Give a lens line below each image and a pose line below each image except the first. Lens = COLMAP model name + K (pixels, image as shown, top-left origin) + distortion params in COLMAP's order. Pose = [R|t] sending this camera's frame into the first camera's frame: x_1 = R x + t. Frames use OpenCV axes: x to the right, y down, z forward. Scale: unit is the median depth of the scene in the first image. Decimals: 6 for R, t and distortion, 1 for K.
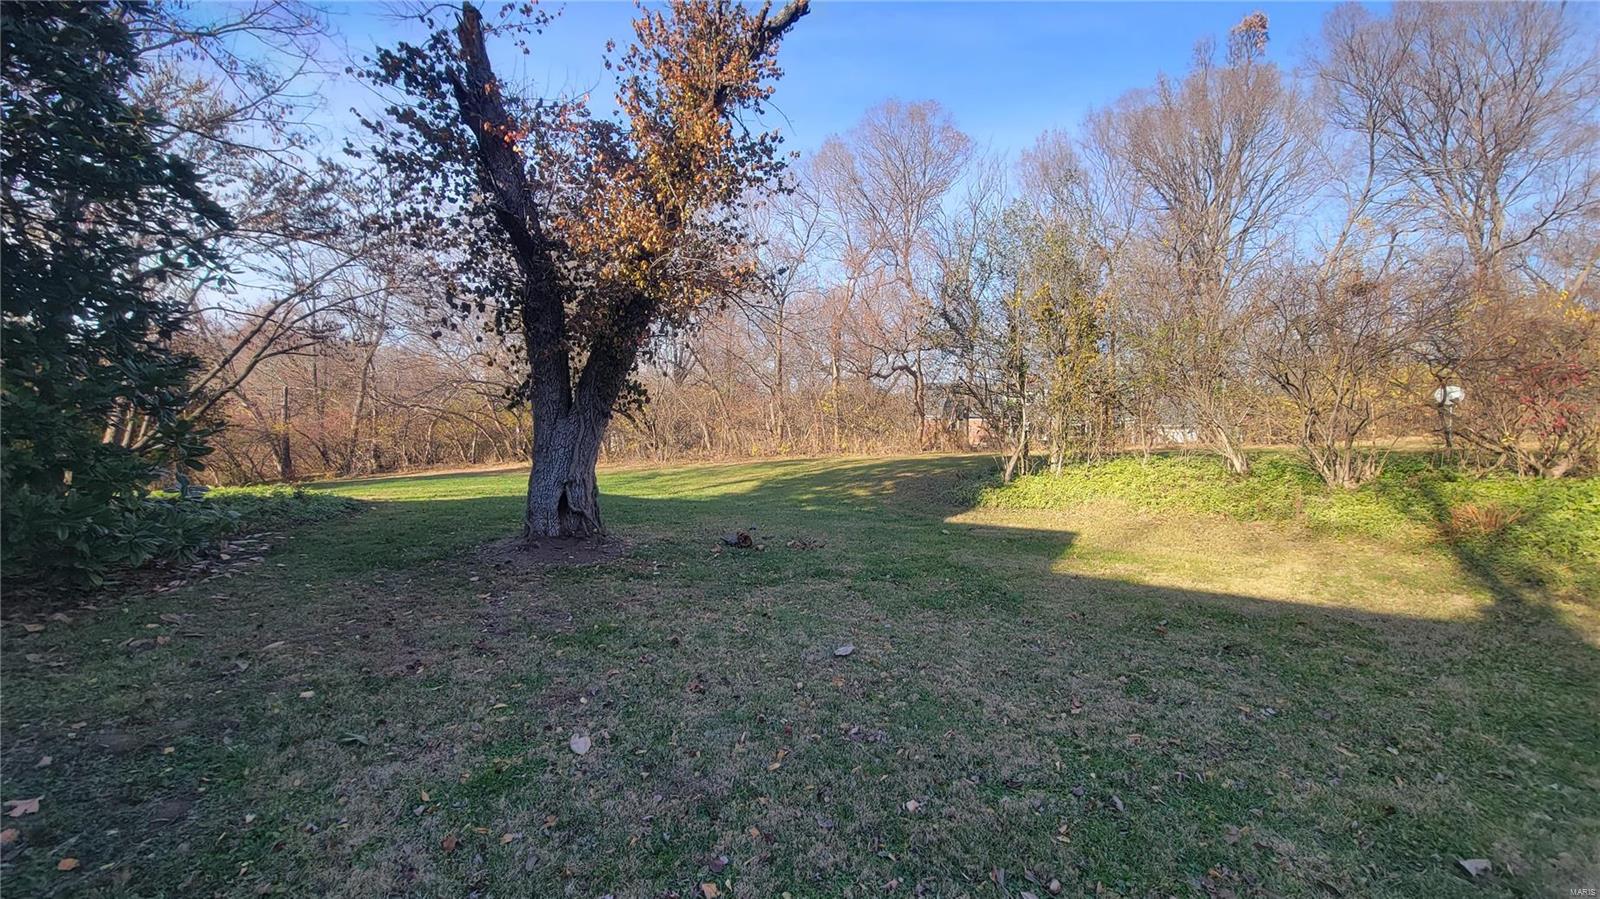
lens RADIAL K [[655.6, 0, 799.1], [0, 655.6, 450.1], [0, 0, 1]] dist [0.001832, -0.000824]
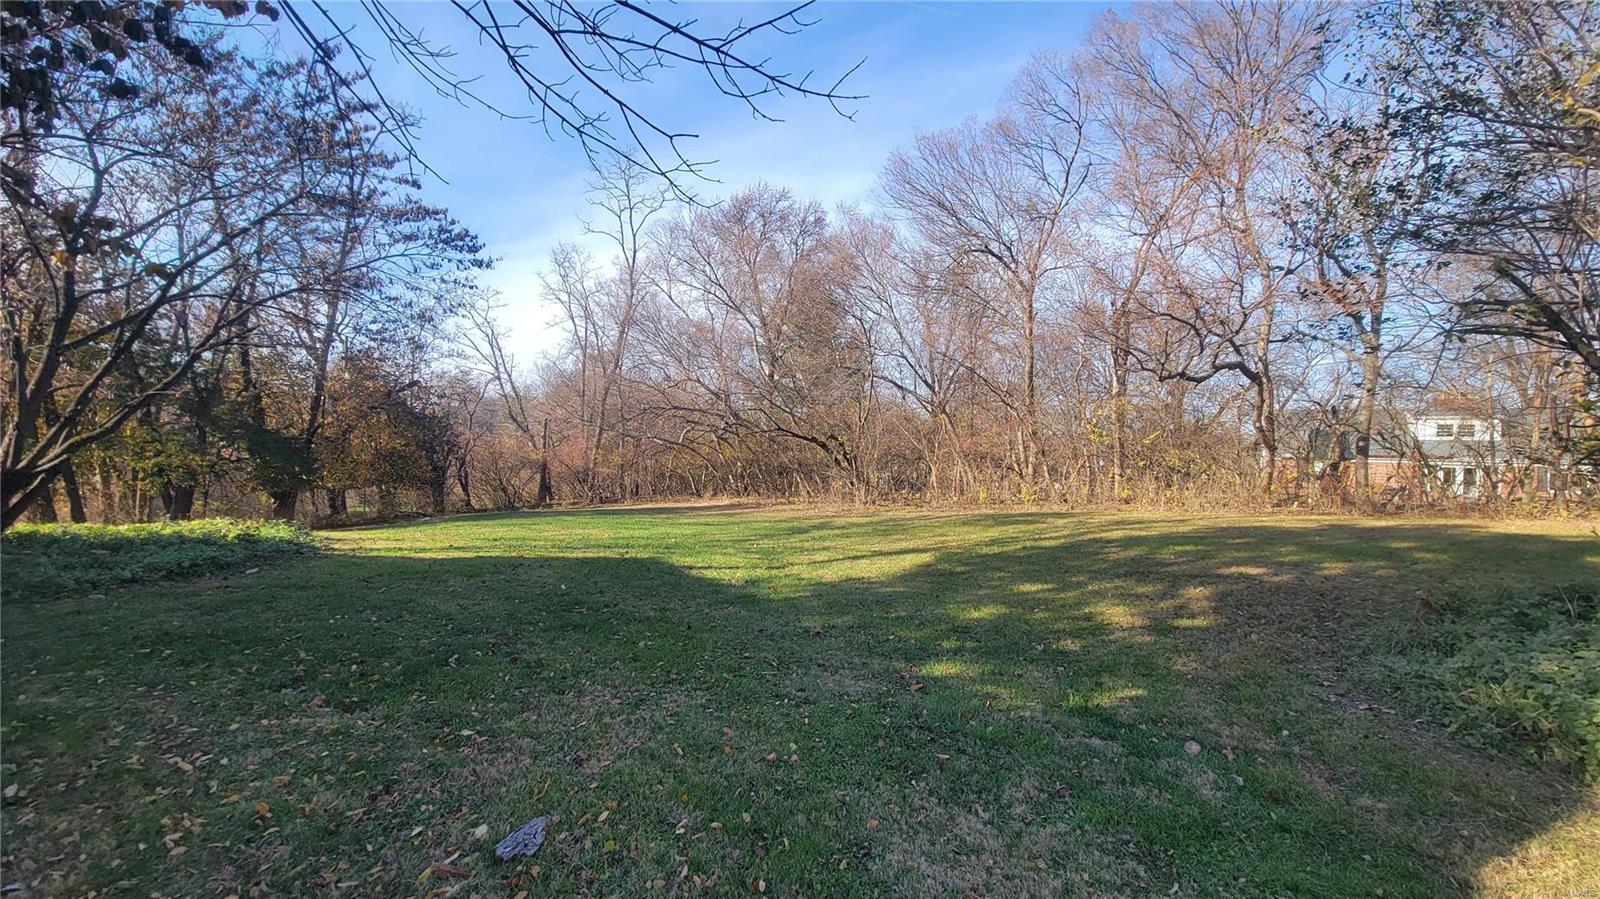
lens RADIAL K [[655.6, 0, 802.8], [0, 655.6, 446.2], [0, 0, 1]] dist [0.001832, -0.000824]
pose [[0.912634, 0.010517, -0.408643, 0.049136], [-0.037206, 0.997657, -0.057418, -0.006585], [0.407081, 0.067606, 0.910886, 0.326878]]
